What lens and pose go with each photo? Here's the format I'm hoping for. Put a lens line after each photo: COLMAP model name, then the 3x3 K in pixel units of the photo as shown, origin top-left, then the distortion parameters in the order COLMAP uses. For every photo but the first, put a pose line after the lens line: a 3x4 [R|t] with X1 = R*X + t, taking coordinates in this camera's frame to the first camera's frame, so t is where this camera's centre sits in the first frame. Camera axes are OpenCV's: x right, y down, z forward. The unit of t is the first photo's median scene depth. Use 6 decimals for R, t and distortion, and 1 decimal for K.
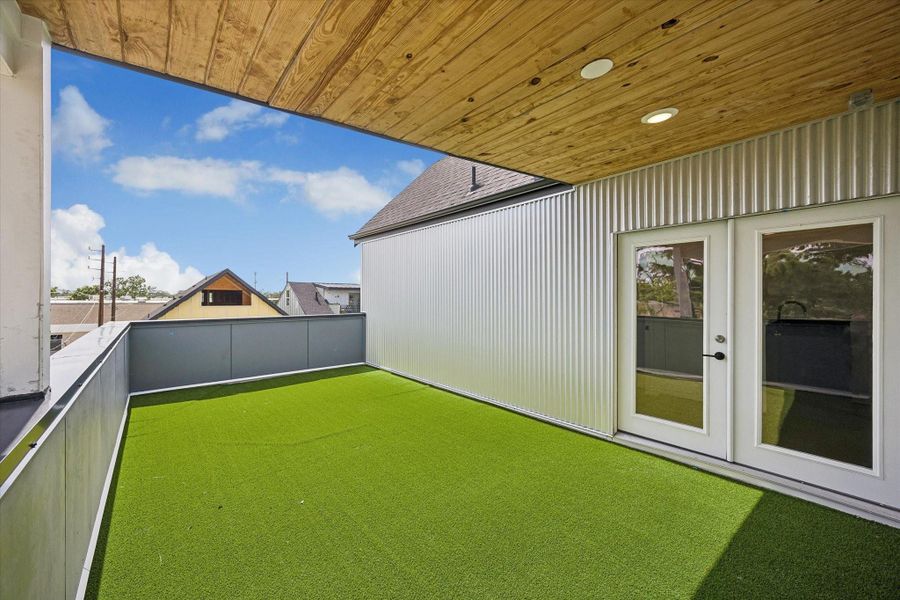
lens RADIAL K [[342.0, 0, 451.3], [0, 342.0, 298.0], [0, 0, 1]] dist [-0.000127, -0.000044]
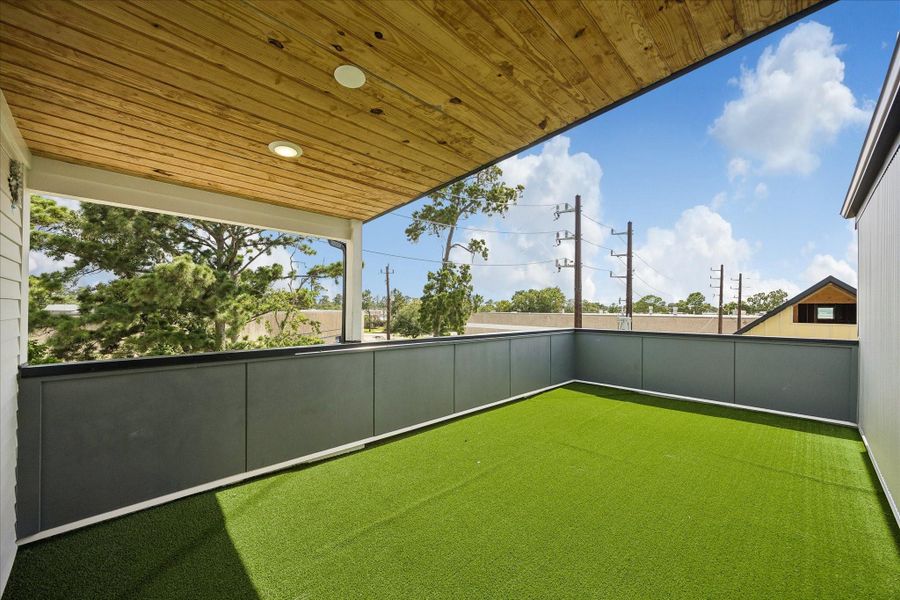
lens RADIAL K [[353.2, 0, 451.4], [0, 353.2, 303.5], [0, 0, 1]] dist [0.000737, 0.000048]
pose [[0.060092, -0.023177, -0.997924, 0.639114], [-0.004380, 0.999715, -0.023482, 0.004370], [0.998183, 0.005782, 0.059973, 0.544922]]
